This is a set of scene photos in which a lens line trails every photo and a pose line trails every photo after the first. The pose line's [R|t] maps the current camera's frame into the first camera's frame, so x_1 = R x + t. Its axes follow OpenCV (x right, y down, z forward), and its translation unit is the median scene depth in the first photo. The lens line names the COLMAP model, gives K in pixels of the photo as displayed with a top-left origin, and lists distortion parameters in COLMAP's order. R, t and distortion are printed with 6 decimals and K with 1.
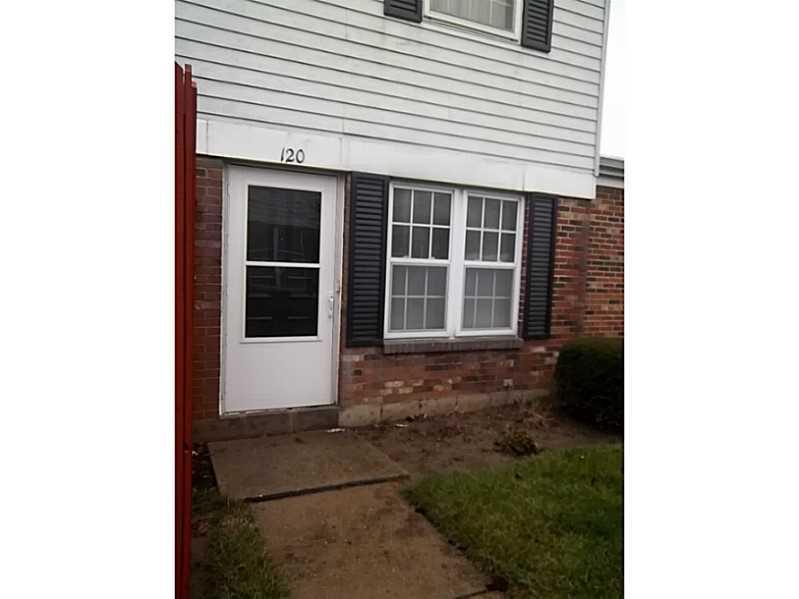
lens RADIAL K [[499.7, 0, 399.5], [0, 499.7, 299.5], [0, 0, 1]] dist [0.000913, 0.001943]
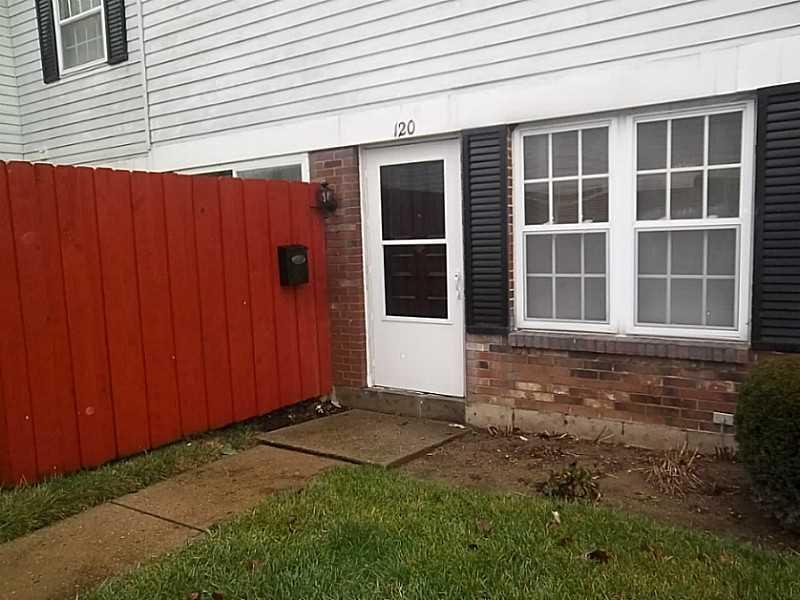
lens RADIAL K [[662.3, 0, 400.7], [0, 662.3, 306.8], [0, 0, 1]] dist [-0.005947, 0.008167]
pose [[0.519603, 0.034563, -0.853709, 0.775180], [-0.011673, 0.999375, 0.033356, 0.011469], [0.854328, -0.007366, 0.519682, 0.287607]]
